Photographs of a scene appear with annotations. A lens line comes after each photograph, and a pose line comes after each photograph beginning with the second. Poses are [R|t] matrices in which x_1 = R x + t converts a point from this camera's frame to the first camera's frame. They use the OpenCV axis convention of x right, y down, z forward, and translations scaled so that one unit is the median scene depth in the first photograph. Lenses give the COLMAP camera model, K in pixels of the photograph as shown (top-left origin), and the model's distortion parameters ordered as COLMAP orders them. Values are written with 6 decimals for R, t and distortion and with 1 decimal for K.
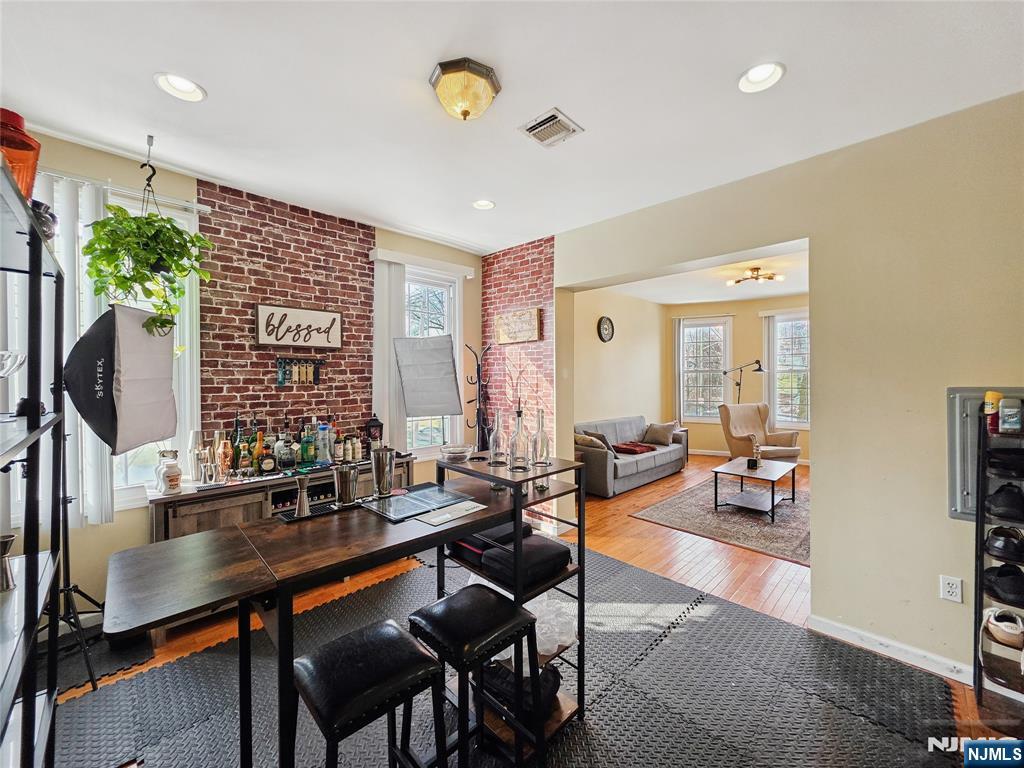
lens RADIAL K [[406.7, 0, 512.0], [0, 406.7, 384.0], [0, 0, 1]] dist [-0.000077, -0.000028]
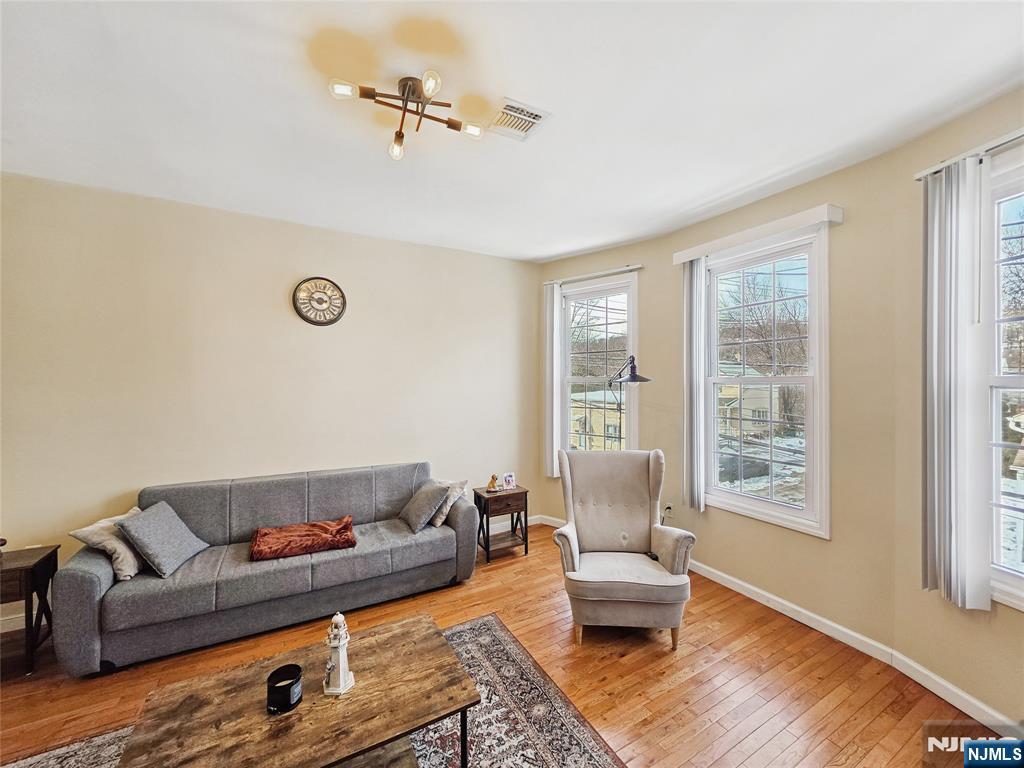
lens RADIAL K [[406.7, 0, 512.0], [0, 406.7, 384.0], [0, 0, 1]] dist [-0.000077, -0.000028]
pose [[0.964742, 0.011541, -0.262944, 0.584503], [-0.013756, 0.999884, -0.006584, -0.023158], [0.262837, 0.009969, 0.964789, 0.524817]]
